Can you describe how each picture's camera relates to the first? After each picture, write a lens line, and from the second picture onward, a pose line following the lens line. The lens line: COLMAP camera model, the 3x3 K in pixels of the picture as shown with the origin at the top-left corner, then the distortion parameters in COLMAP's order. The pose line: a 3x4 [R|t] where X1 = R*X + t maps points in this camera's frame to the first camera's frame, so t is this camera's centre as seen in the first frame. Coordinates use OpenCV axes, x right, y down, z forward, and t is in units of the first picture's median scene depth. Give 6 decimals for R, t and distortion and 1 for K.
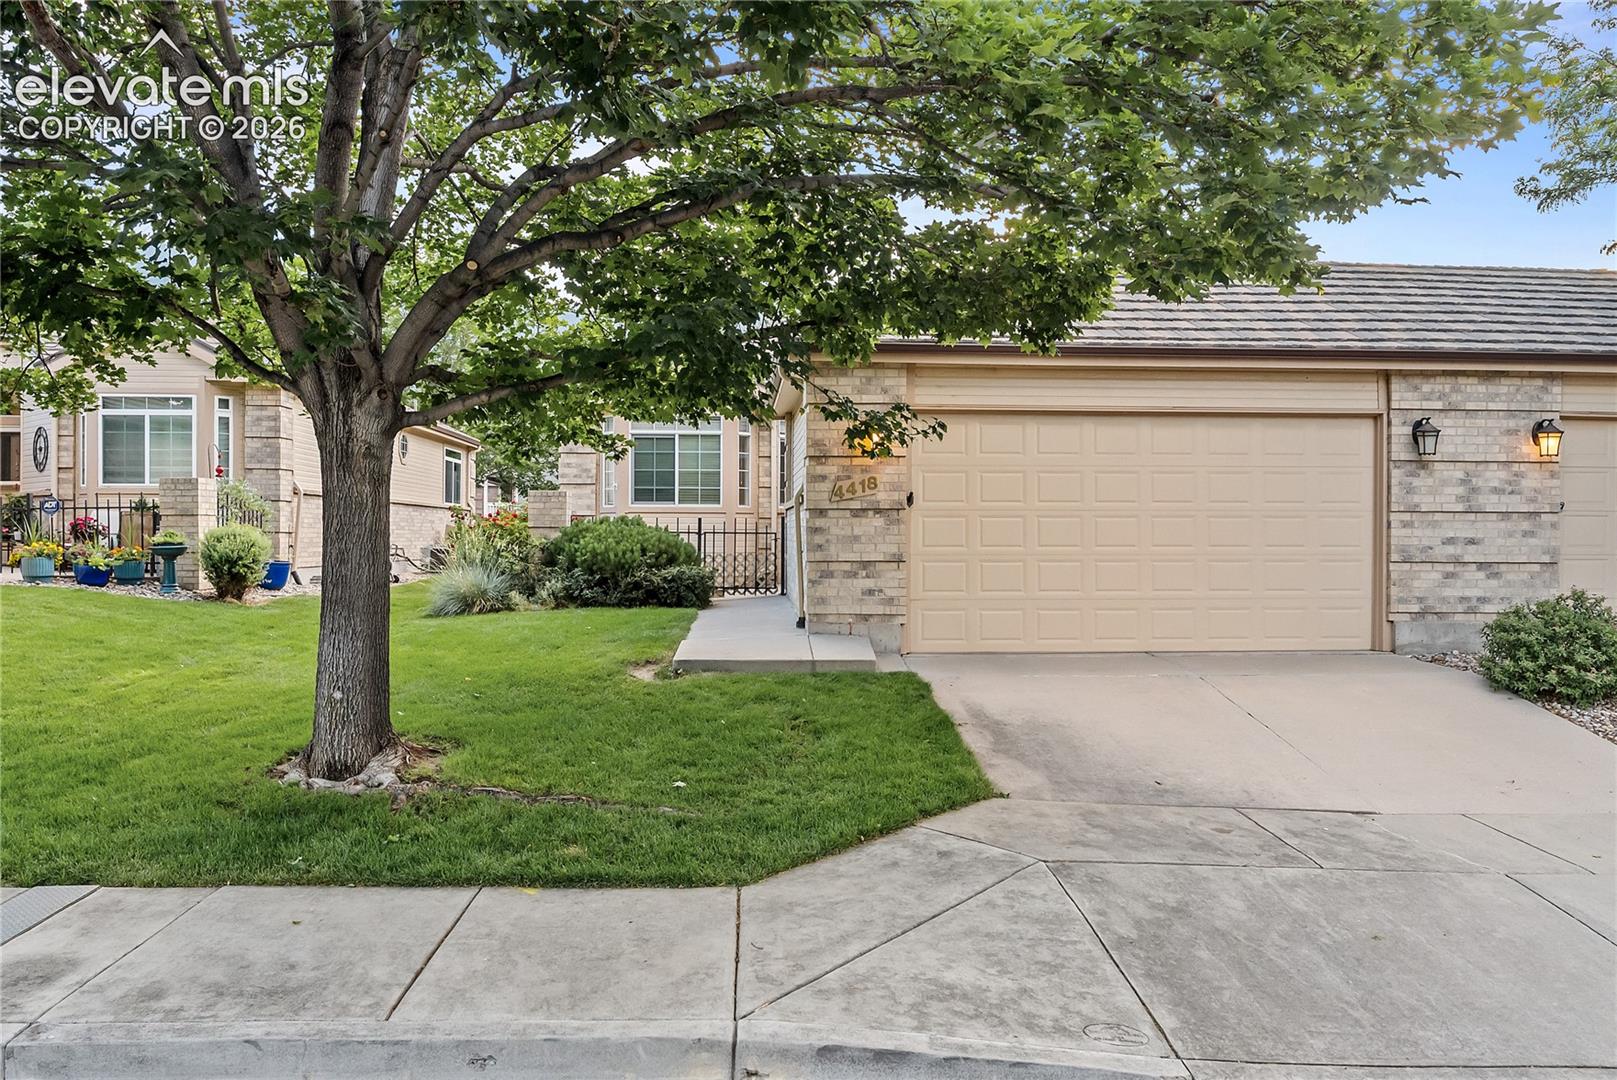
lens RADIAL K [[1191.4, 0, 809.2], [0, 1191.4, 536.7], [0, 0, 1]] dist [0.005296, 0.000959]
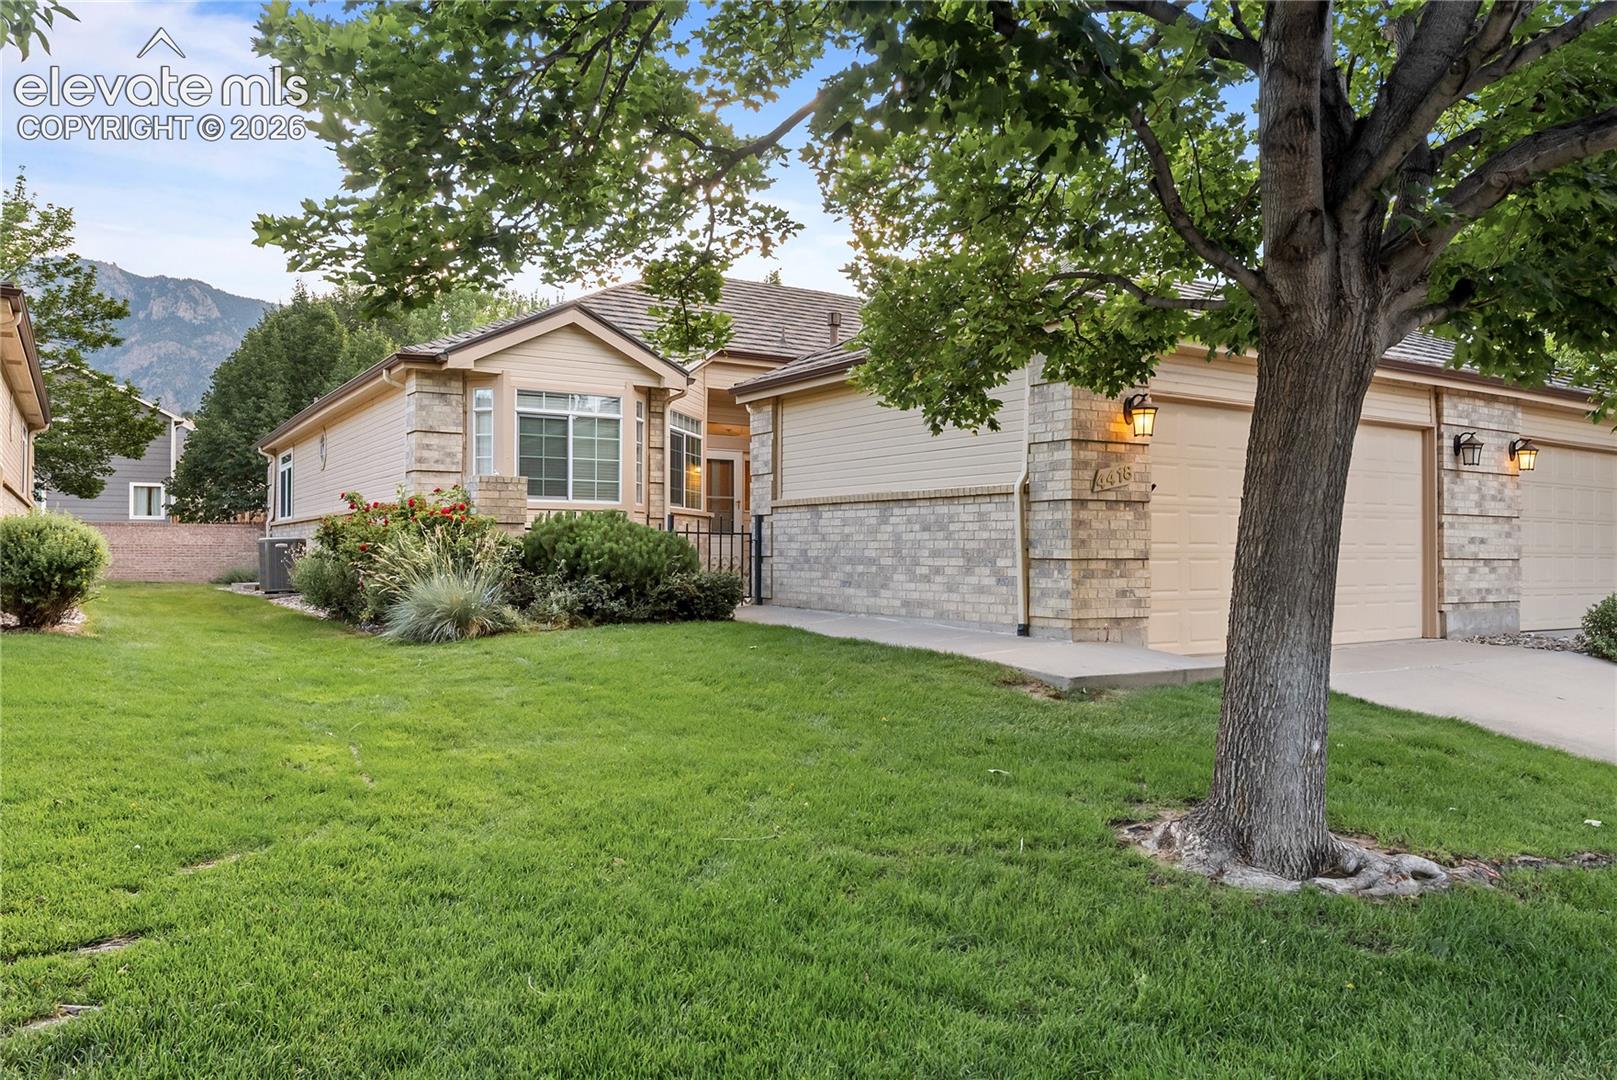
lens RADIAL K [[1142.3, 0, 806.2], [0, 1142.3, 545.2], [0, 0, 1]] dist [-0.000255, -0.000353]
pose [[0.870848, 0.003412, 0.491541, -0.567894], [-0.000184, 0.999978, -0.006615, 0.015493], [-0.491553, 0.005670, 0.870829, 0.354170]]
